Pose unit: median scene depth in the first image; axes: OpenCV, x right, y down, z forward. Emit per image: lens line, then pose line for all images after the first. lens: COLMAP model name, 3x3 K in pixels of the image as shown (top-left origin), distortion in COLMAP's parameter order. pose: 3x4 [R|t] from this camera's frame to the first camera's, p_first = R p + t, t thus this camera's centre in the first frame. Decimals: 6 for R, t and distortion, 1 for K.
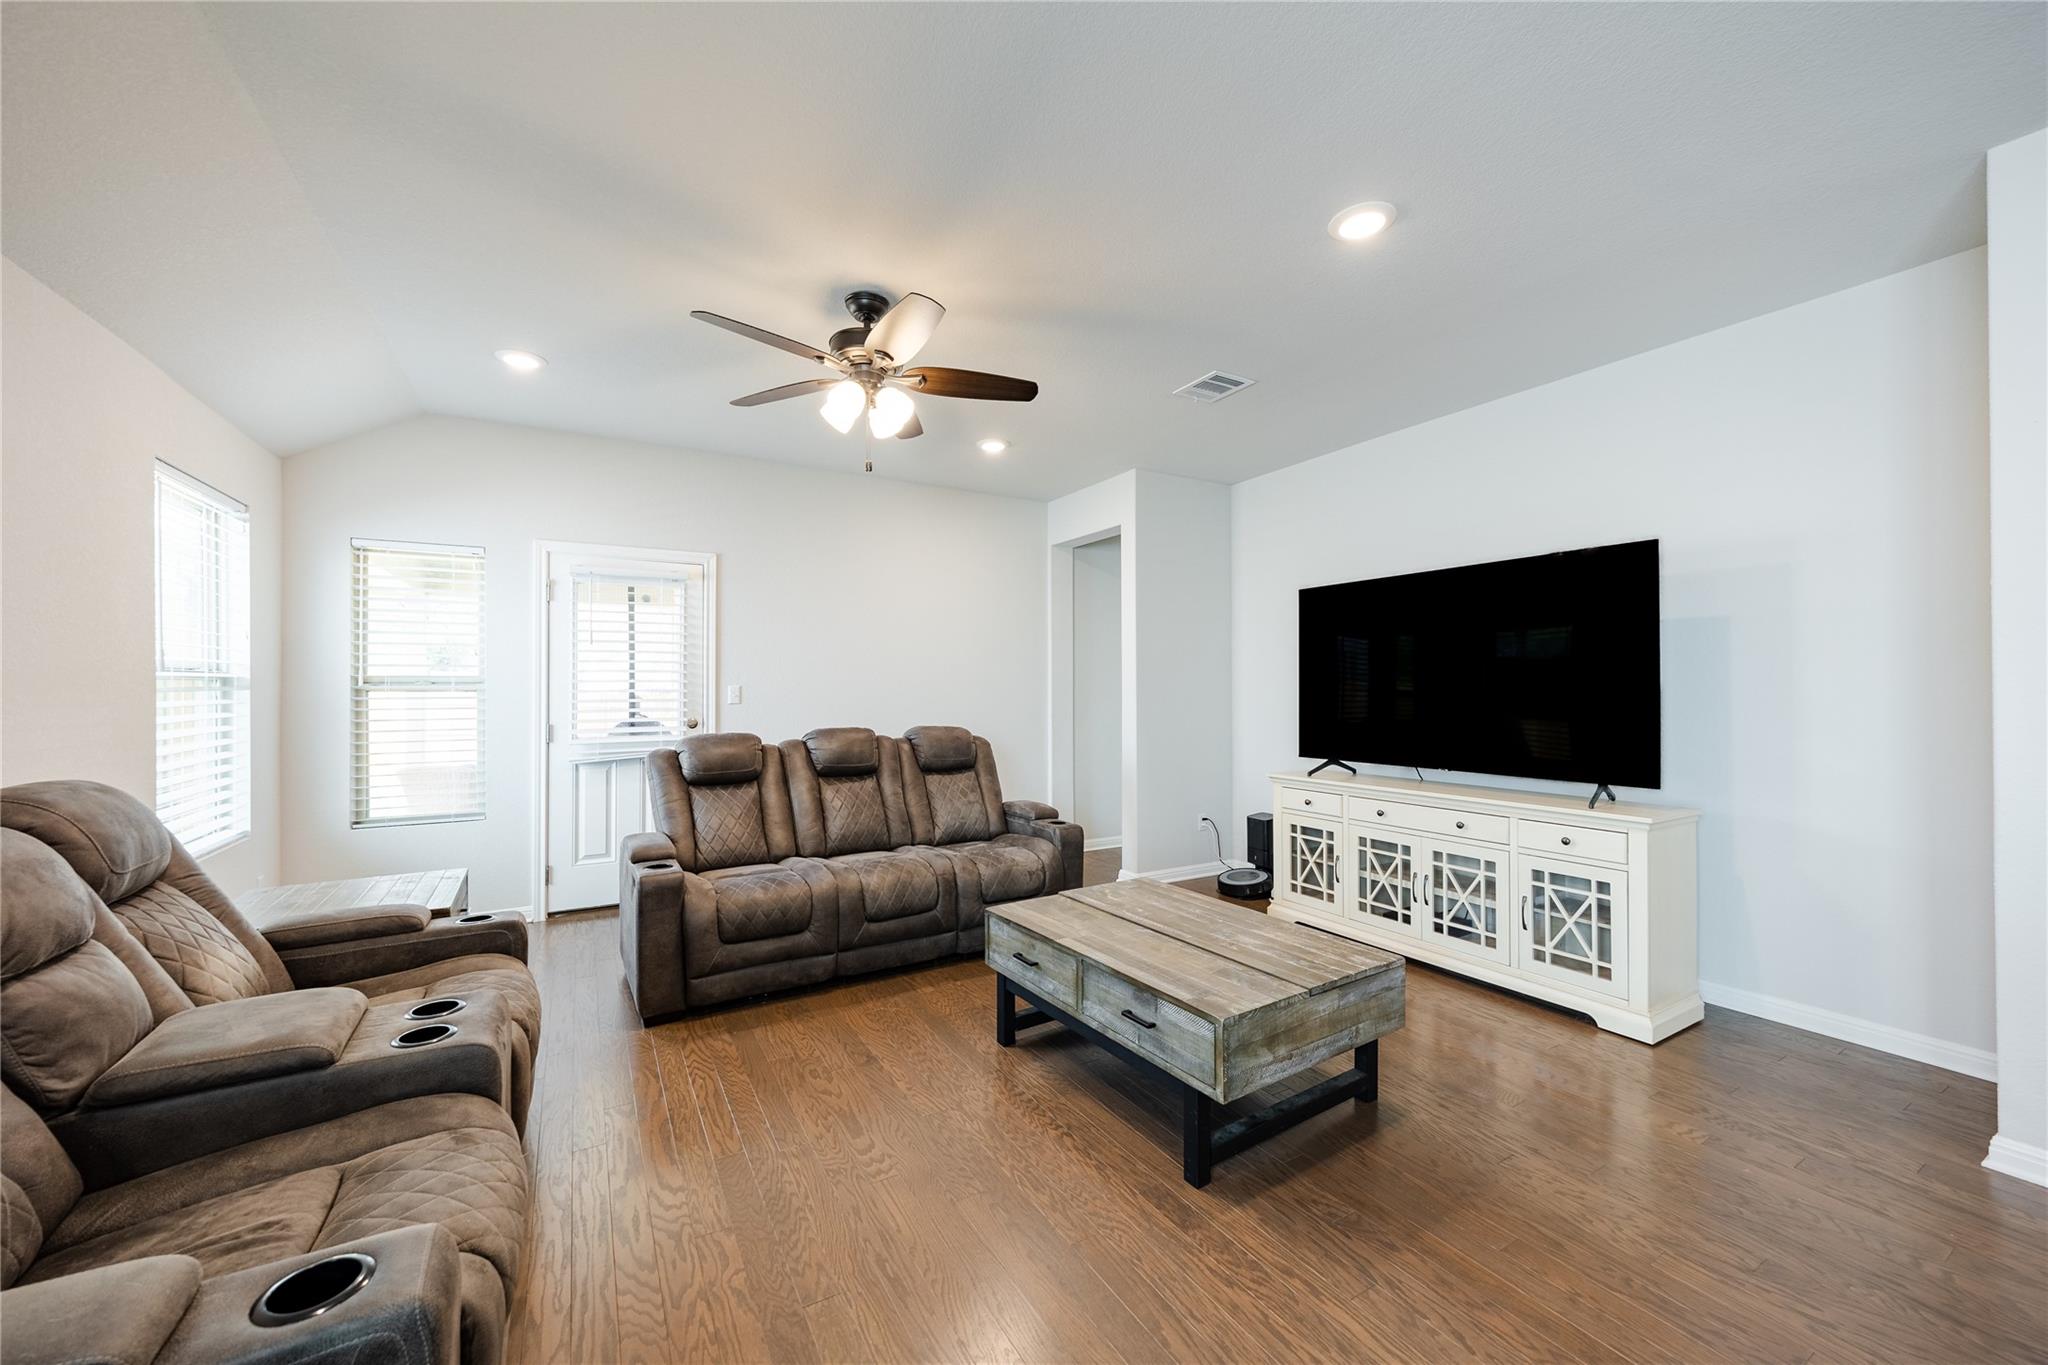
lens RADIAL K [[749.5, 0, 982.2], [0, 749.5, 688.2], [0, 0, 1]] dist [-0.007516, 0.000155]
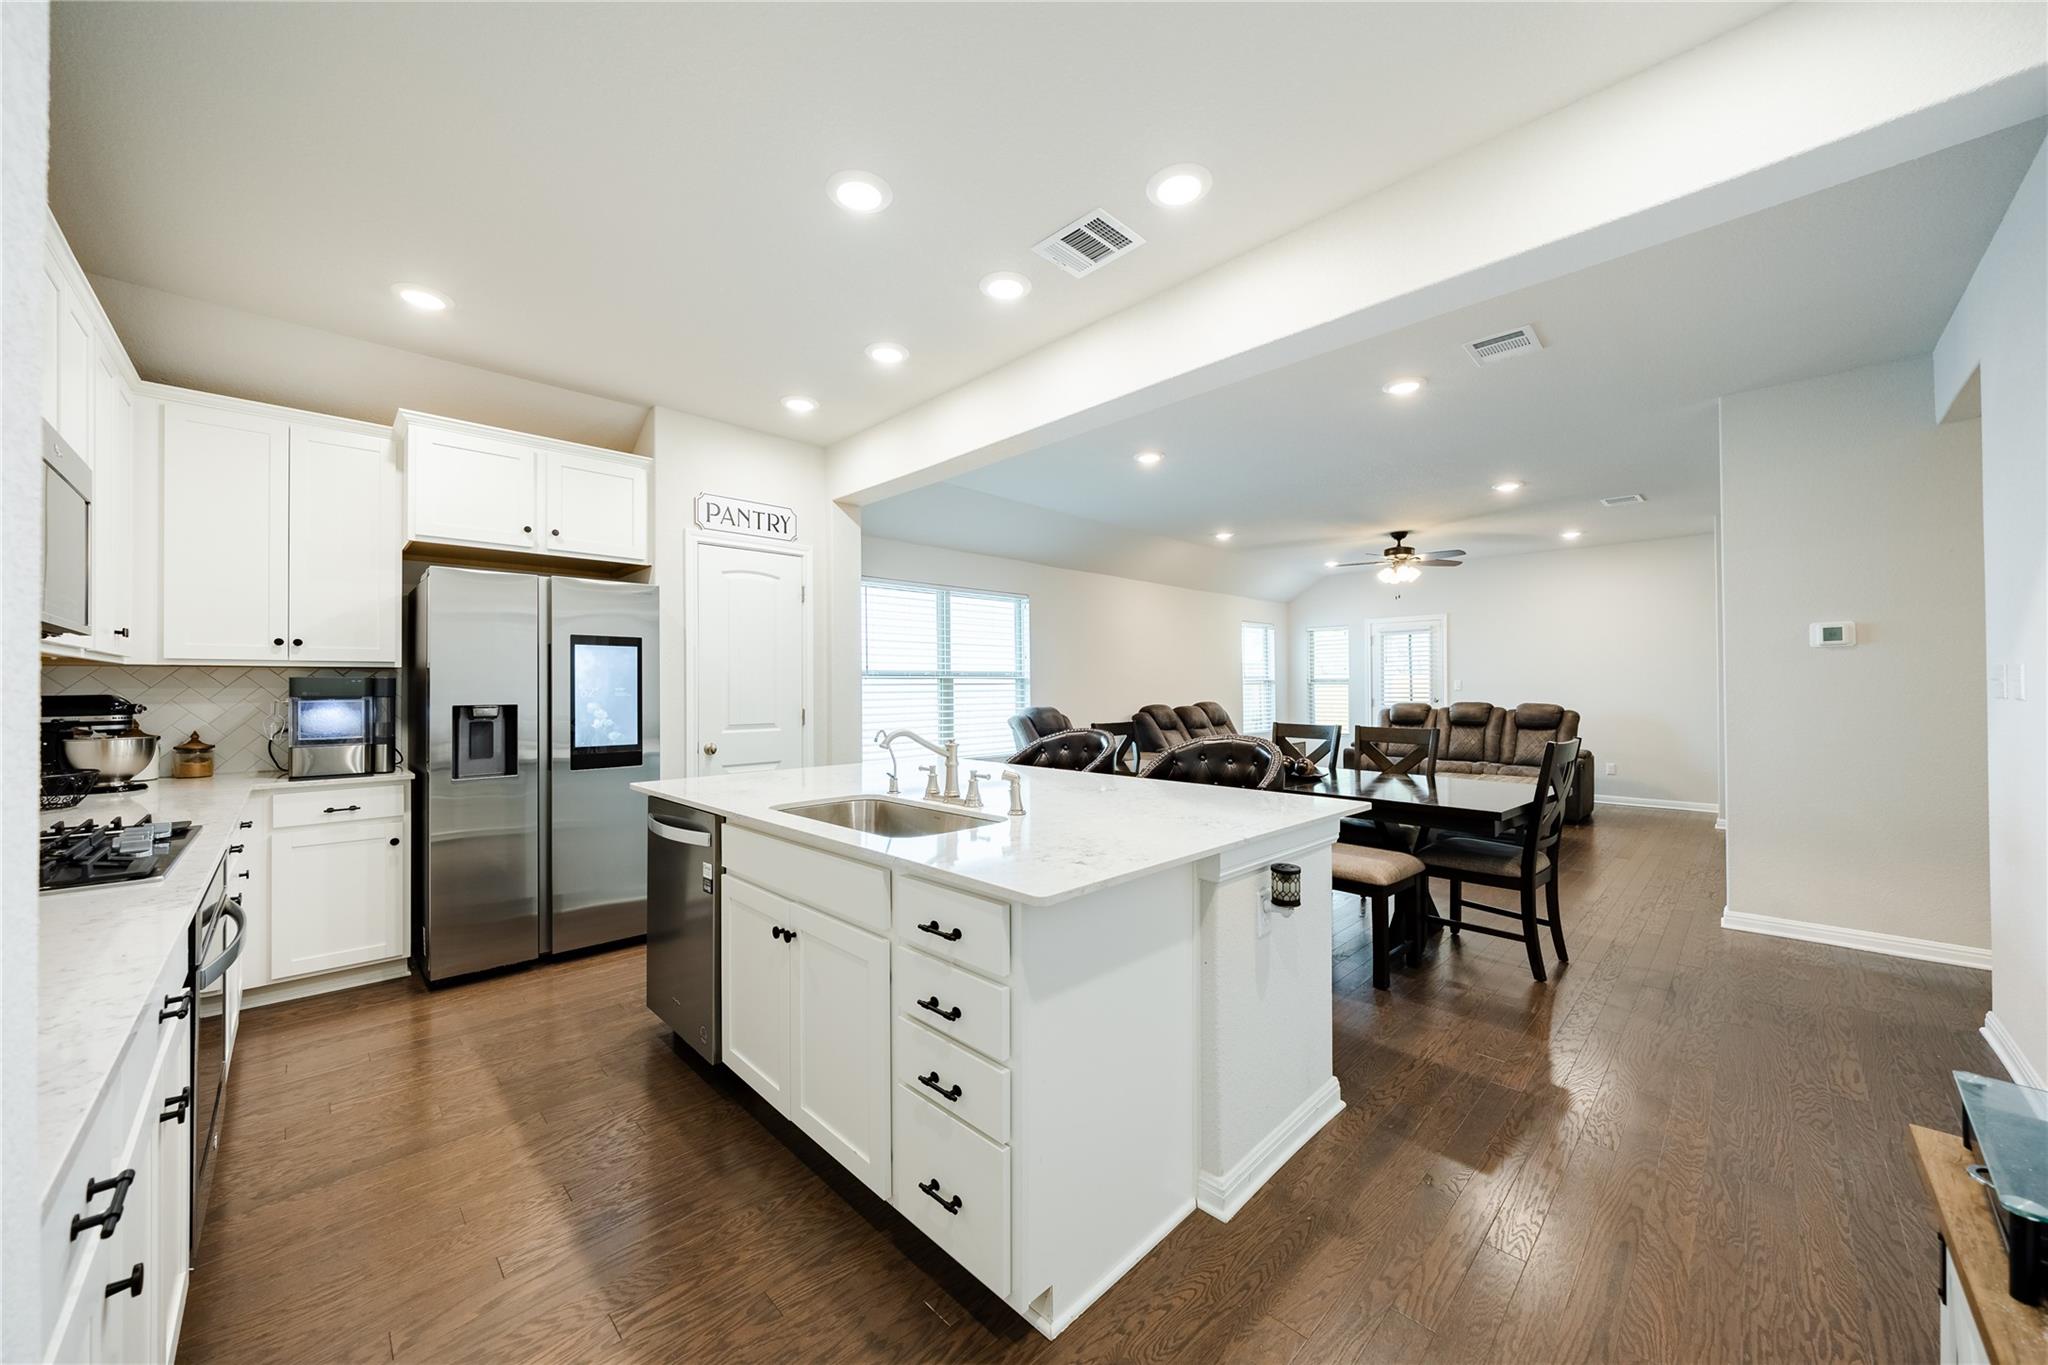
lens RADIAL K [[749.5, 0, 1026.4], [0, 749.5, 680.9], [0, 0, 1]] dist [-0.007516, 0.000155]
pose [[0.266125, -0.008586, -0.963900, 1.486226], [0.002780, 0.999963, -0.008140, 0.010725], [0.963934, -0.000513, 0.266139, -0.699508]]
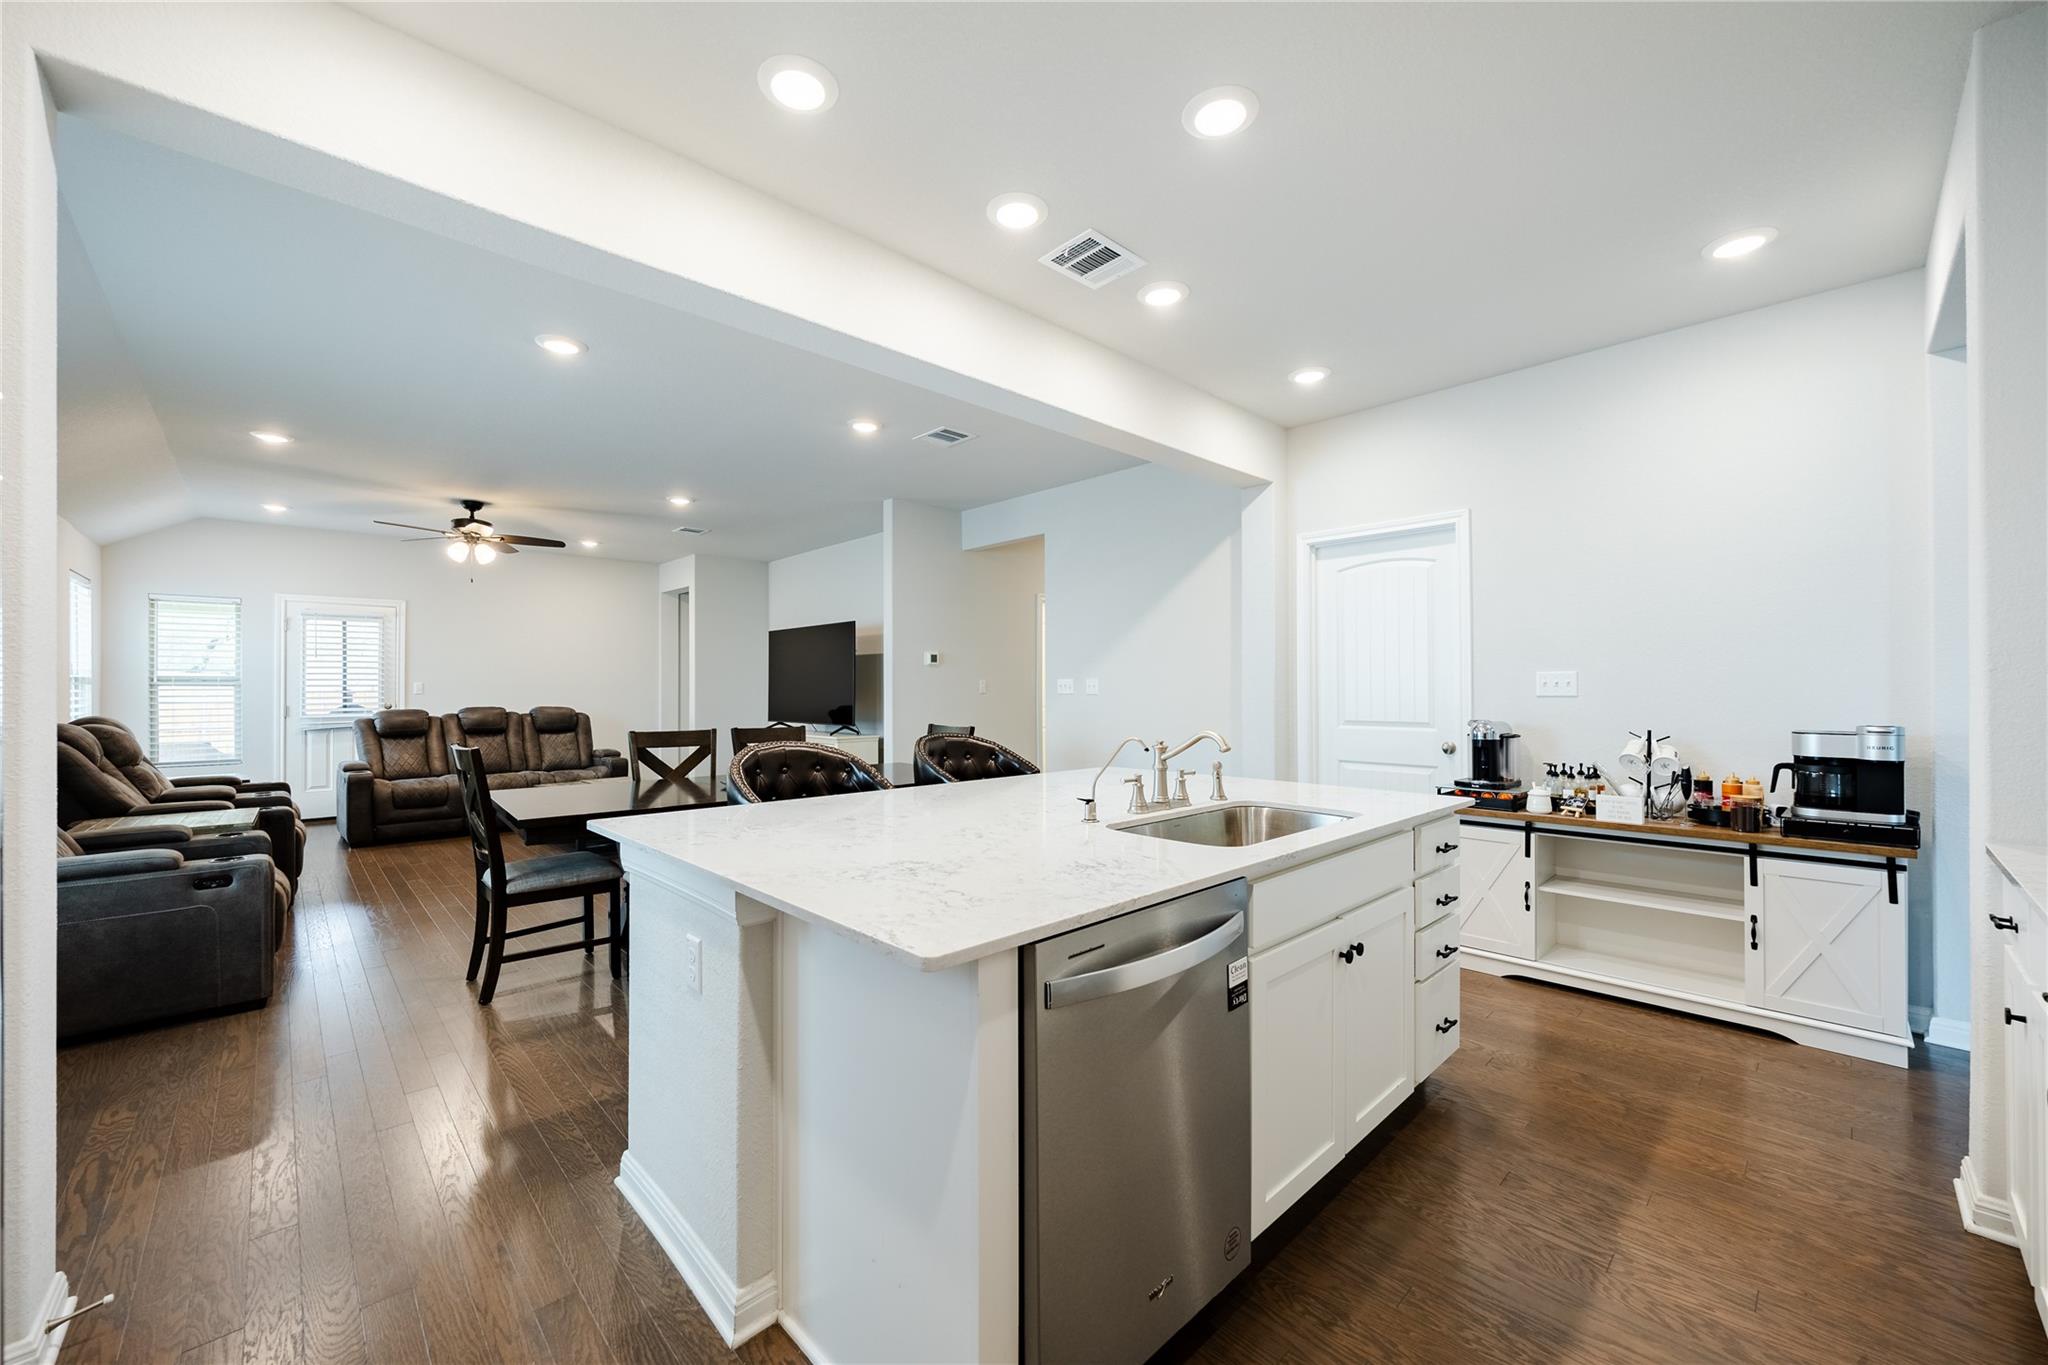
lens RADIAL K [[804.2, 0, 1003.5], [0, 804.2, 688.6], [0, 0, 1]] dist [-0.008469, 0.000084]
pose [[0.969459, -0.000288, 0.245253, 0.563526], [0.000779, 0.999998, -0.001905, 0.015299], [-0.245252, 0.002038, 0.969457, -1.182080]]
